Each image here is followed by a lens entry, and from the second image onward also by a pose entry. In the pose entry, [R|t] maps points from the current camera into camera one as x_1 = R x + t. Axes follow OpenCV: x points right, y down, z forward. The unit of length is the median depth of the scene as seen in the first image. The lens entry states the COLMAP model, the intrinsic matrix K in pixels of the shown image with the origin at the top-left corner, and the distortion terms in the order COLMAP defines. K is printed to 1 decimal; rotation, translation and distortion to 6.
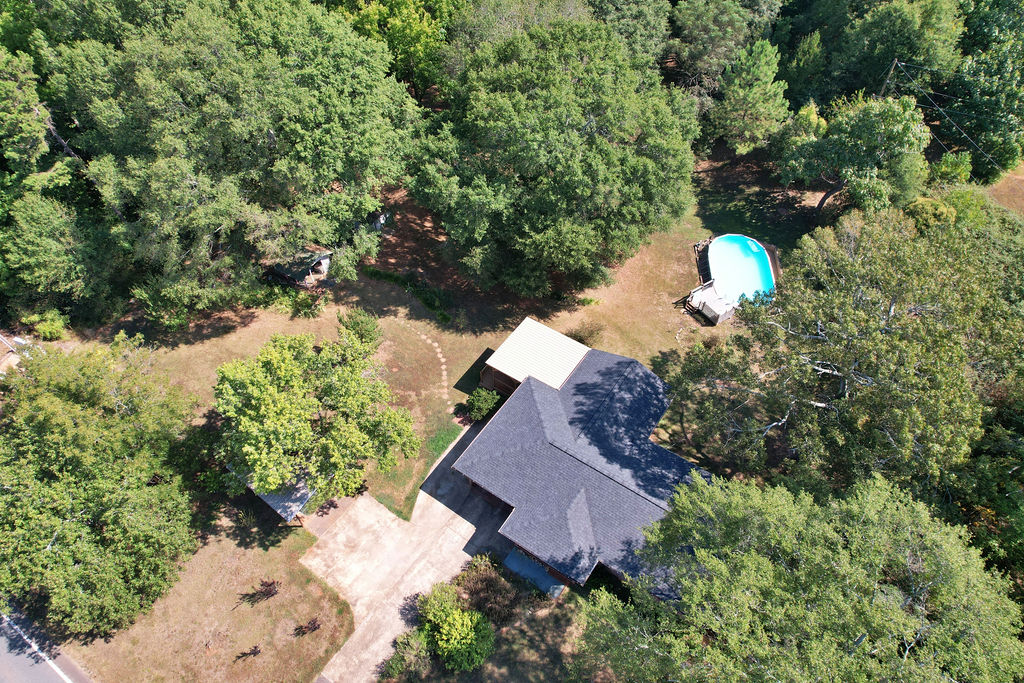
lens RADIAL K [[672.1, 0, 512.0], [0, 672.1, 341.5], [0, 0, 1]] dist [-0.004628, -0.000719]
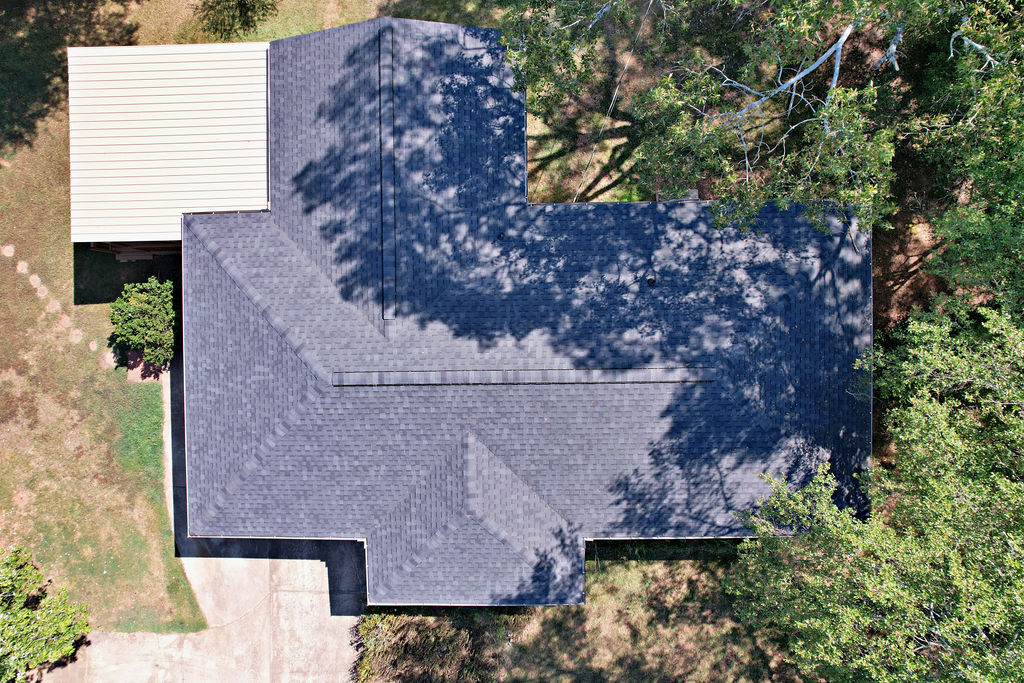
lens RADIAL K [[654.6, 0, 492.7], [0, 654.6, 340.9], [0, 0, 1]] dist [-0.006469, -0.000961]
pose [[0.812699, -0.580554, -0.049765, 0.145126], [0.478182, 0.615706, 0.626297, -0.054455], [-0.332959, -0.532788, 0.777994, 0.601472]]
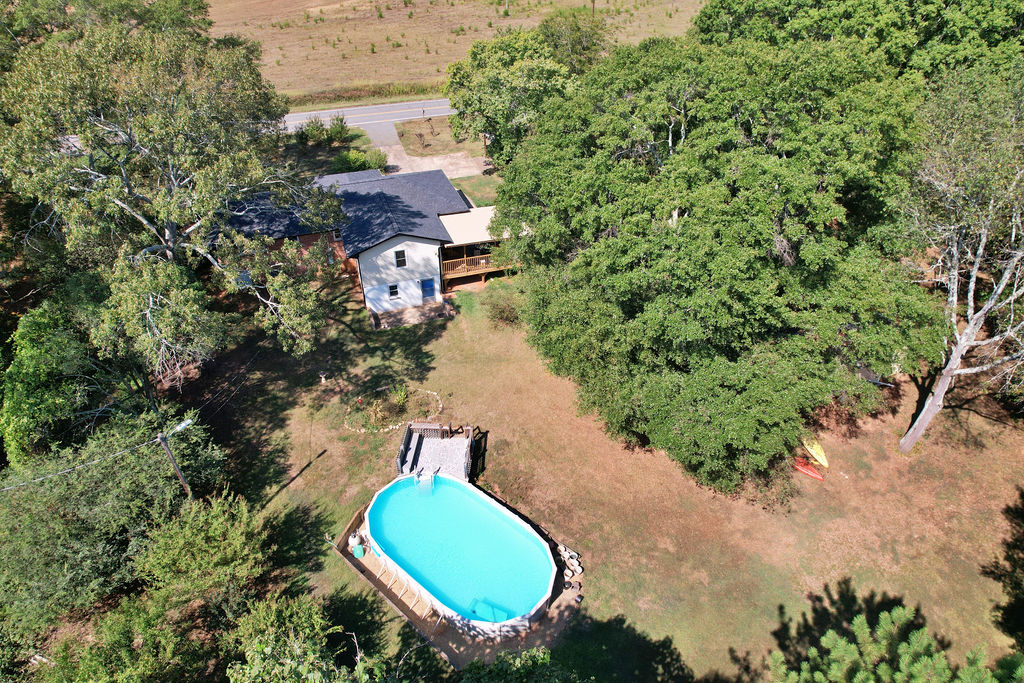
lens RADIAL K [[654.6, 0, 492.7], [0, 654.6, 340.9], [0, 0, 1]] dist [-0.006469, -0.000961]
pose [[-0.616846, 0.465596, -0.634603, 0.719581], [-0.597508, 0.247817, 0.762608, -0.668079], [0.512333, 0.849592, 0.125332, 1.057105]]
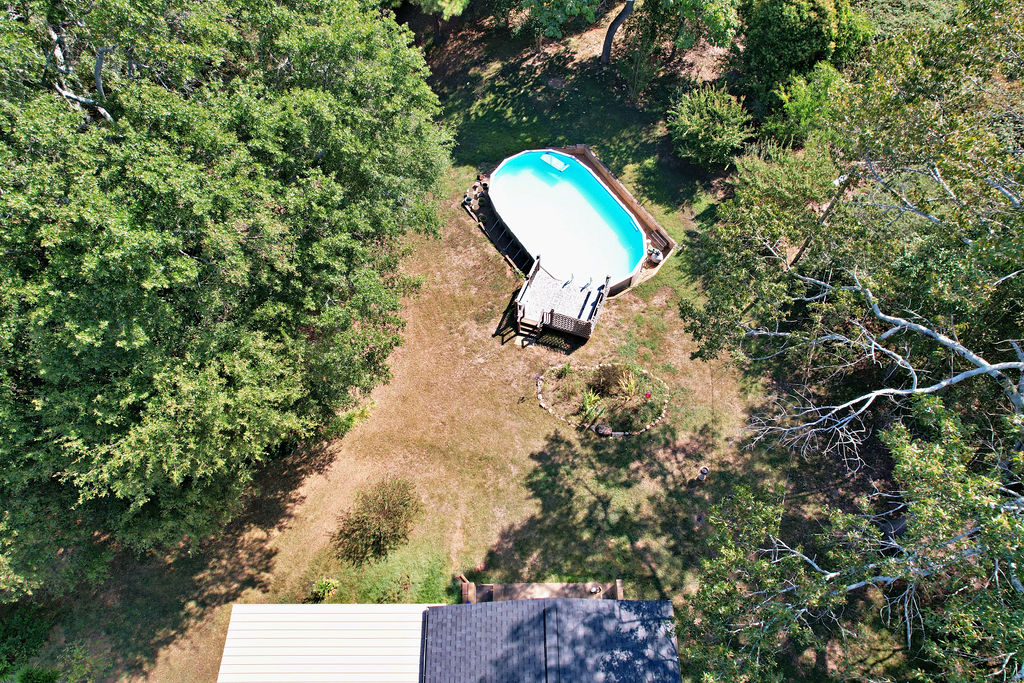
lens RADIAL K [[671.3, 0, 498.9], [0, 671.3, 335.8], [0, 0, 1]] dist [-0.086349, 0.079277]
pose [[0.824131, -0.493860, 0.277326, 0.126855], [0.462010, 0.869389, 0.175242, -0.175653], [-0.327649, -0.016295, 0.944659, 0.642788]]
